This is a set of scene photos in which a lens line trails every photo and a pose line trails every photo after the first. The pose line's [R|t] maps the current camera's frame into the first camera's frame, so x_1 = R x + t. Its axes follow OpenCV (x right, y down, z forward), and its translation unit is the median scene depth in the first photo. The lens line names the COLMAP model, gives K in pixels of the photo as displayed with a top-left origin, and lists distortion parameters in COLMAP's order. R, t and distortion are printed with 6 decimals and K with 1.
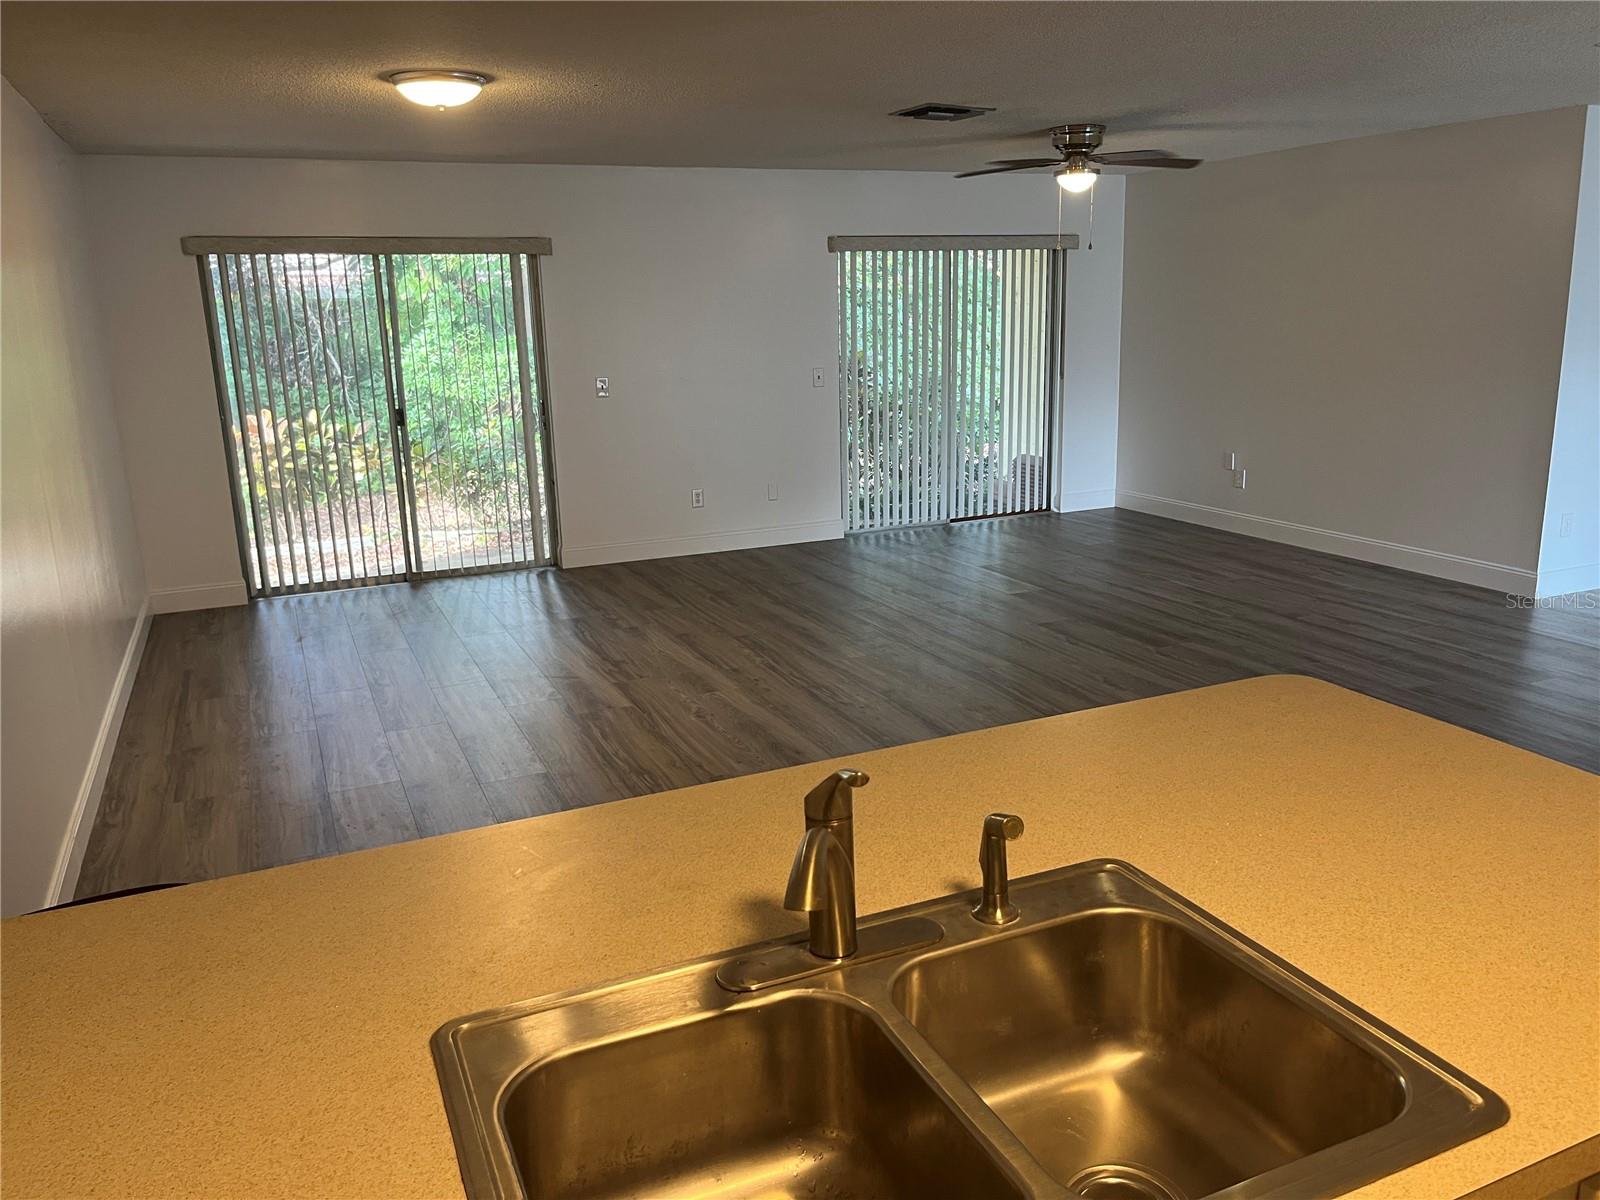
lens RADIAL K [[1206.9, 0, 800.0], [0, 1206.9, 600.0], [0, 0, 1]] dist [0.058335, 0.001688]
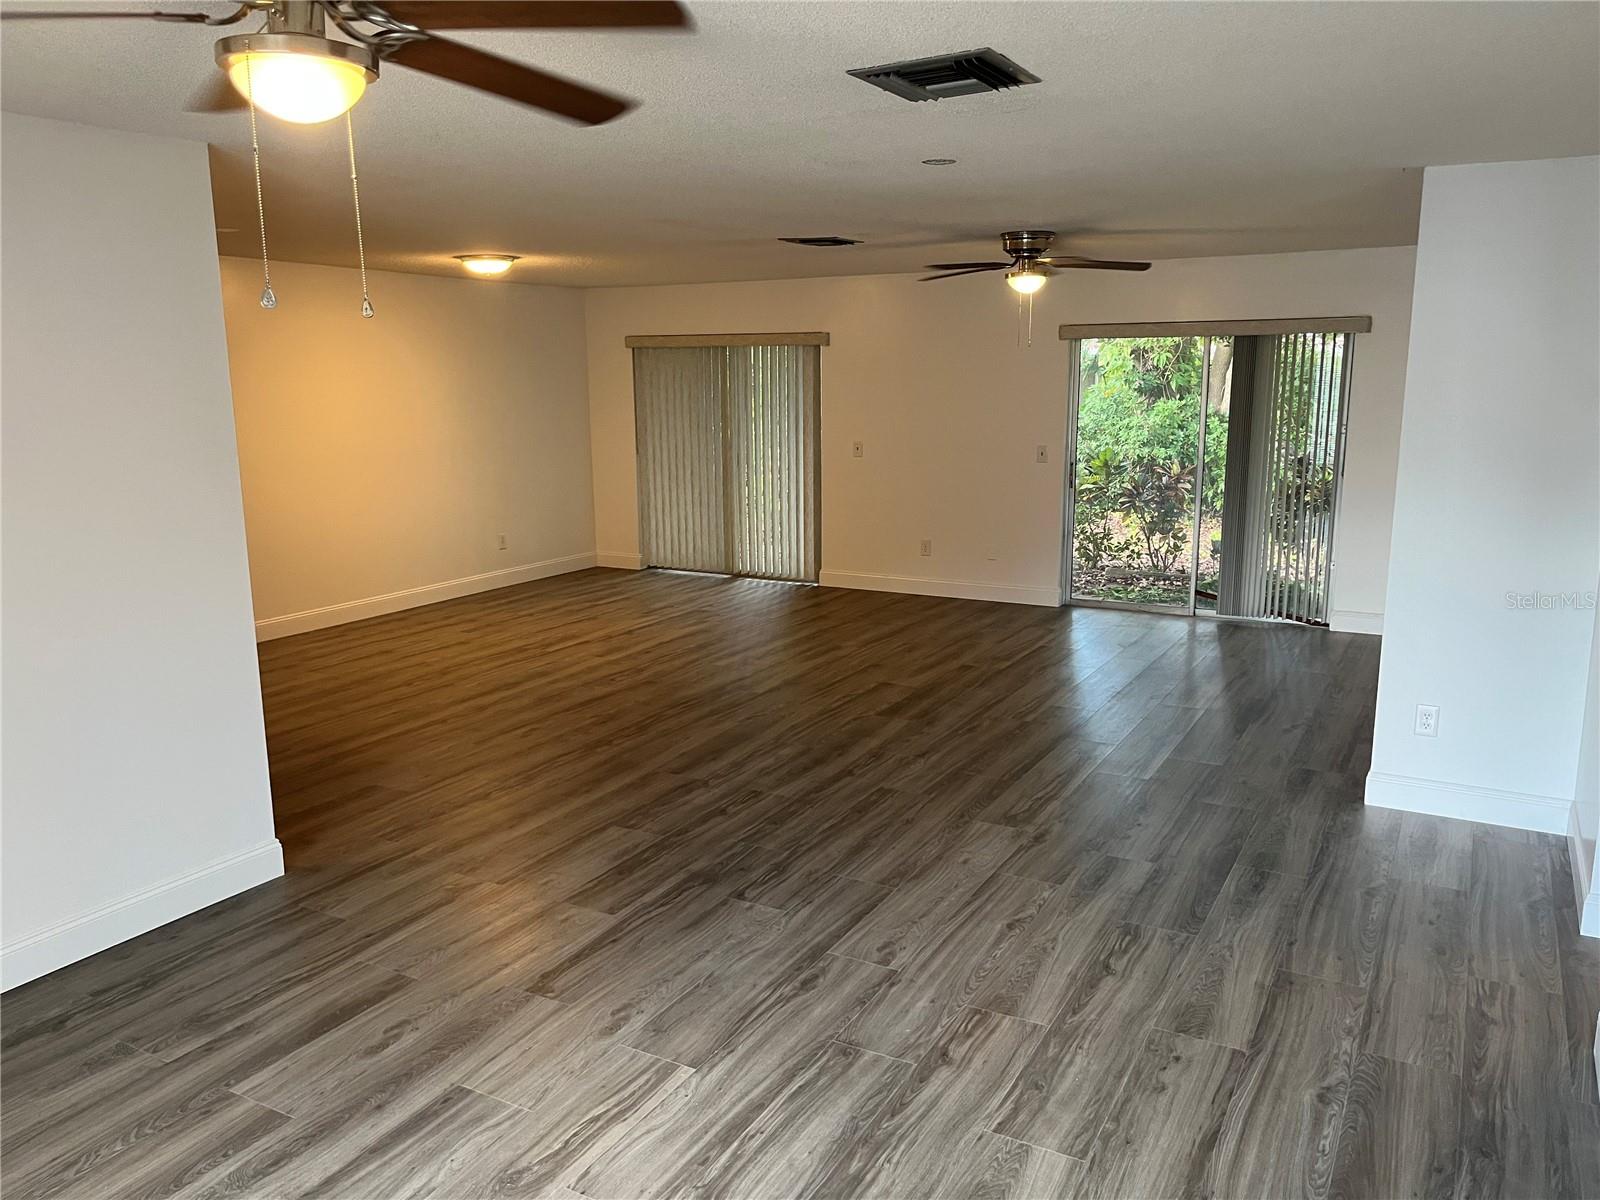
lens RADIAL K [[1218.8, 0, 793.9], [0, 1218.8, 586.2], [0, 0, 1]] dist [0.044422, -0.055306]
pose [[0.584036, 0.159270, -0.795949, 1.054982], [-0.198065, 0.978885, 0.050543, -0.109671], [0.787192, 0.128131, 0.603250, 0.260193]]
